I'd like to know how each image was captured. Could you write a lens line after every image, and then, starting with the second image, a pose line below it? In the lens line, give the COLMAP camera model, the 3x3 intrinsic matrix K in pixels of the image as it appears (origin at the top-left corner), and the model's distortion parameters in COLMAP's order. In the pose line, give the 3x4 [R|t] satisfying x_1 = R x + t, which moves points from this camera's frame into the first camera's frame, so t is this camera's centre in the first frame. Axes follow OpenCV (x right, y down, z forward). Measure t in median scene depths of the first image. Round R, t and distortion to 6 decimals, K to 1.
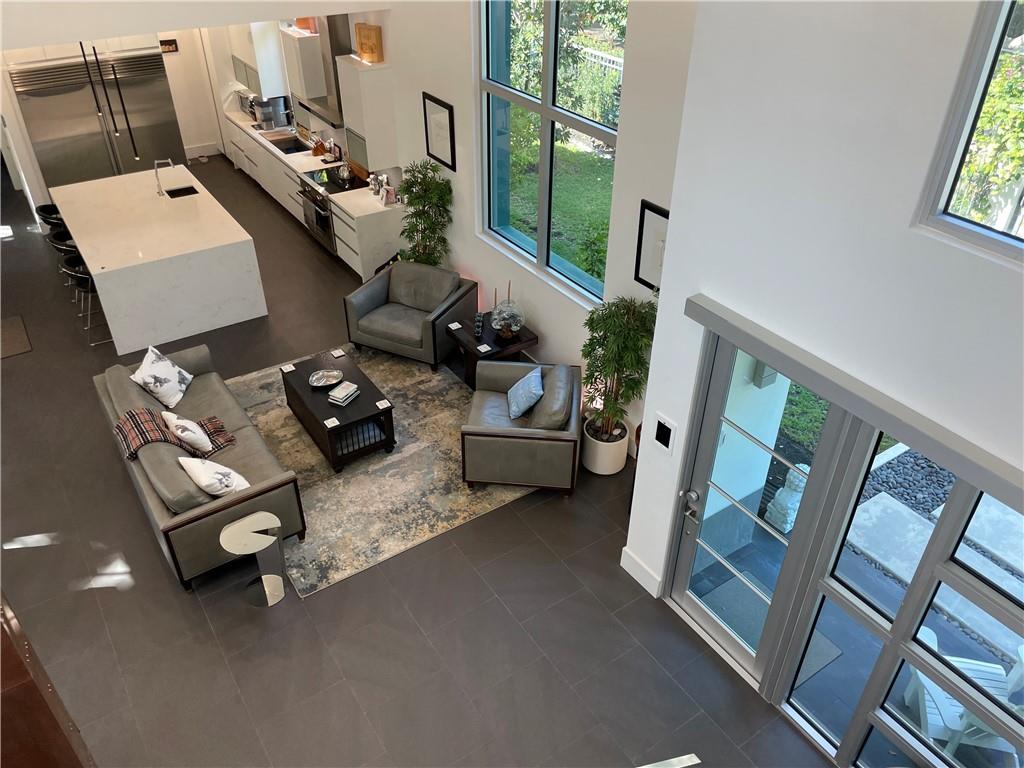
lens RADIAL K [[776.2, 0, 514.7], [0, 776.2, 386.2], [0, 0, 1]] dist [0.032939, -0.008820]
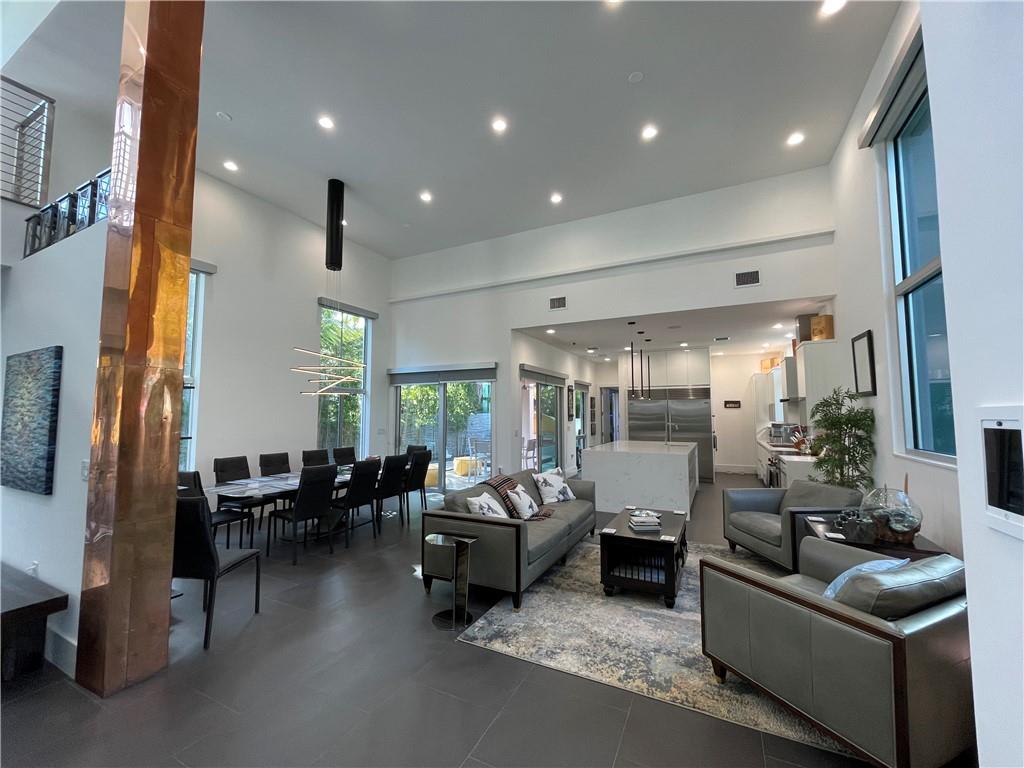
lens RADIAL K [[409.8, 0, 509.0], [0, 409.8, 384.4], [0, 0, 1]] dist [-0.002919, 0.000444]
pose [[0.478178, -0.073104, -0.875215, 0.176400], [-0.503994, 0.793276, -0.341619, 0.136384], [0.719261, 0.604458, 0.342483, 0.570022]]
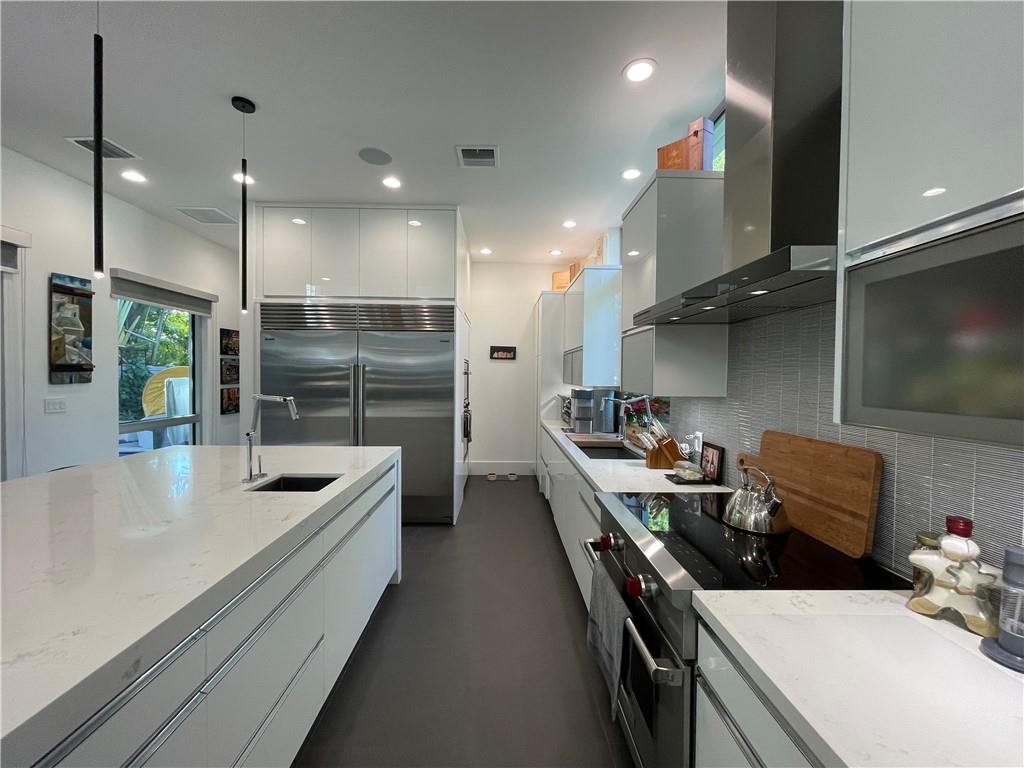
lens RADIAL K [[409.8, 0, 510.3], [0, 409.8, 385.9], [0, 0, 1]] dist [-0.002919, 0.000444]
pose [[0.838853, 0.011372, -0.544240, -0.308077], [-0.316246, 0.823941, -0.470223, -0.310638], [0.443074, 0.566561, 0.694762, 1.211980]]
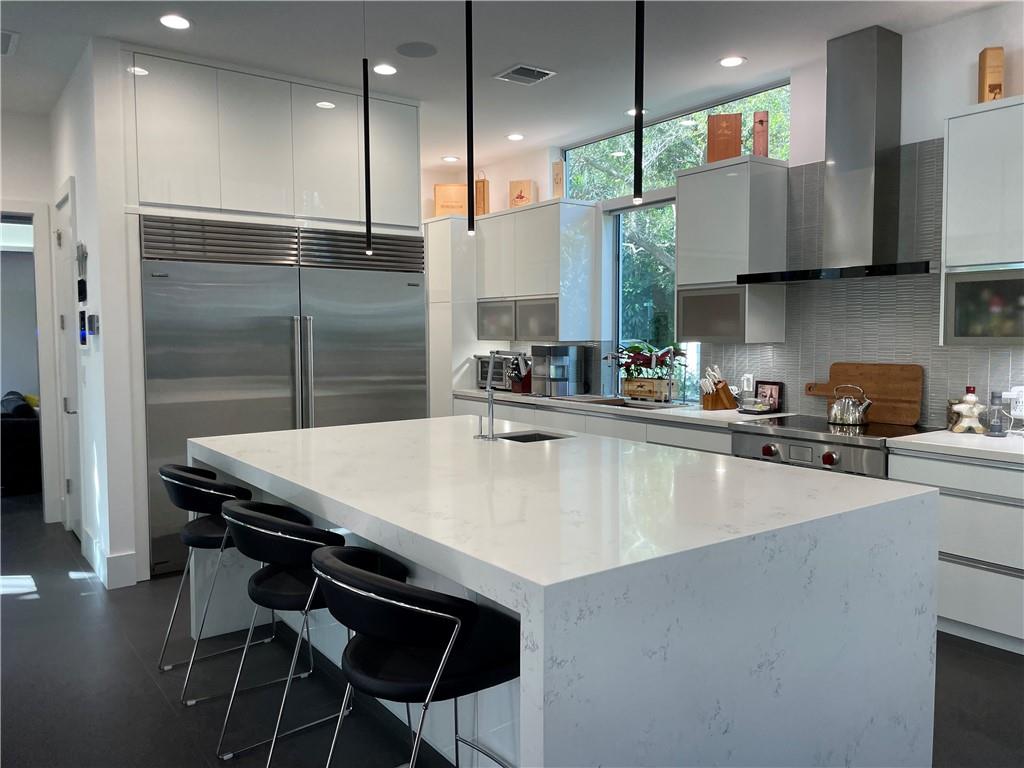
lens RADIAL K [[776.2, 0, 513.3], [0, 776.2, 378.6], [0, 0, 1]] dist [0.032939, -0.008820]
pose [[0.999244, -0.020600, 0.032982, -0.613652], [0.034937, 0.848016, -0.528817, -0.095124], [-0.017075, 0.529570, 0.848095, 0.907469]]
